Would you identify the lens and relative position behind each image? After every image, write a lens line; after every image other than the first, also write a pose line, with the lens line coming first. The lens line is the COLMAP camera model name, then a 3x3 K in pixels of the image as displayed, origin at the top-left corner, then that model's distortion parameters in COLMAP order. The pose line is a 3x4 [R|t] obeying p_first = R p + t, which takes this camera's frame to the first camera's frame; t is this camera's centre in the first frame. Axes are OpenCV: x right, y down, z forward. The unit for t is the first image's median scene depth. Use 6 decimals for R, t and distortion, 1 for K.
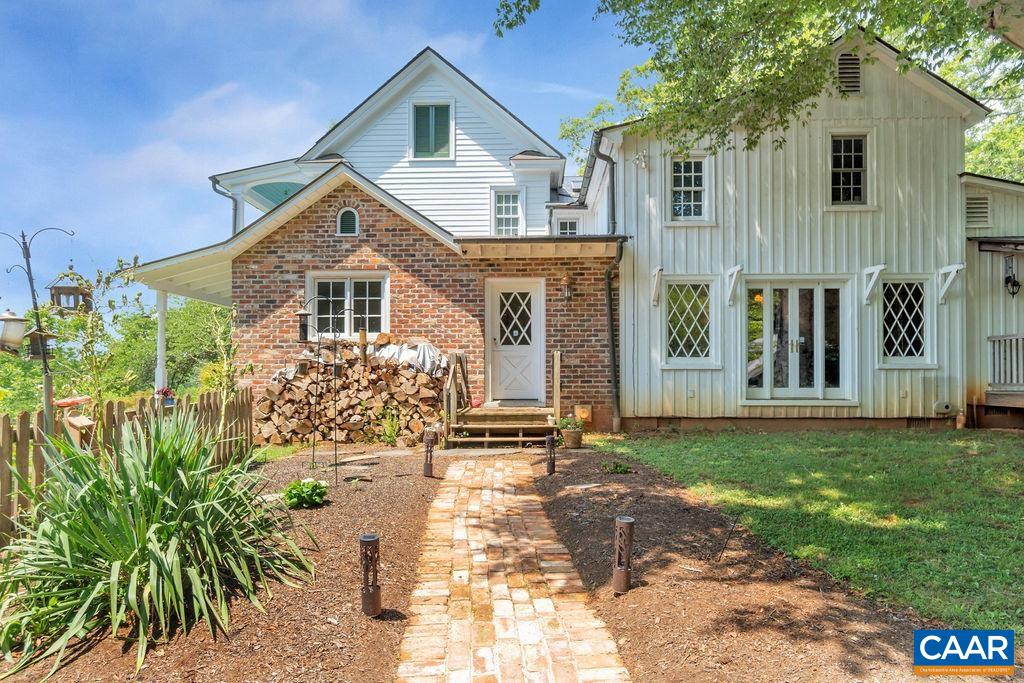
lens RADIAL K [[613.2, 0, 513.8], [0, 613.2, 369.1], [0, 0, 1]] dist [-0.002619, 0.000131]
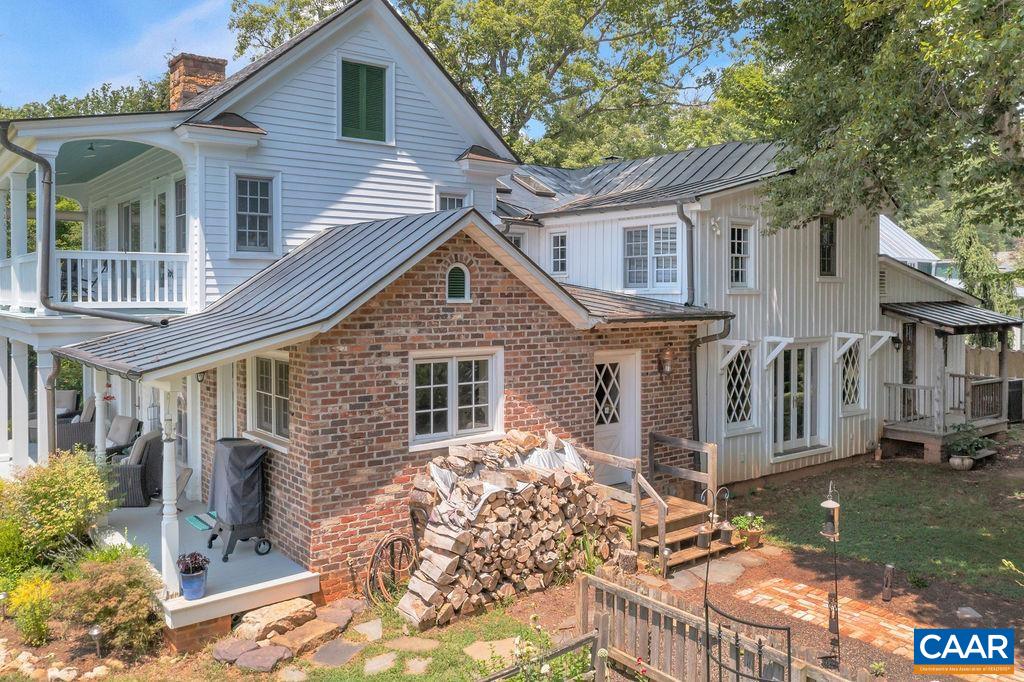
lens RADIAL K [[818.8, 0, 511.8], [0, 818.8, 297.9], [0, 0, 1]] dist [-0.000508, -0.001446]
pose [[0.767608, -0.003573, 0.640910, -0.864598], [-0.009181, 0.999821, 0.016569, -0.241497], [-0.640854, -0.018603, 0.767438, 0.199117]]
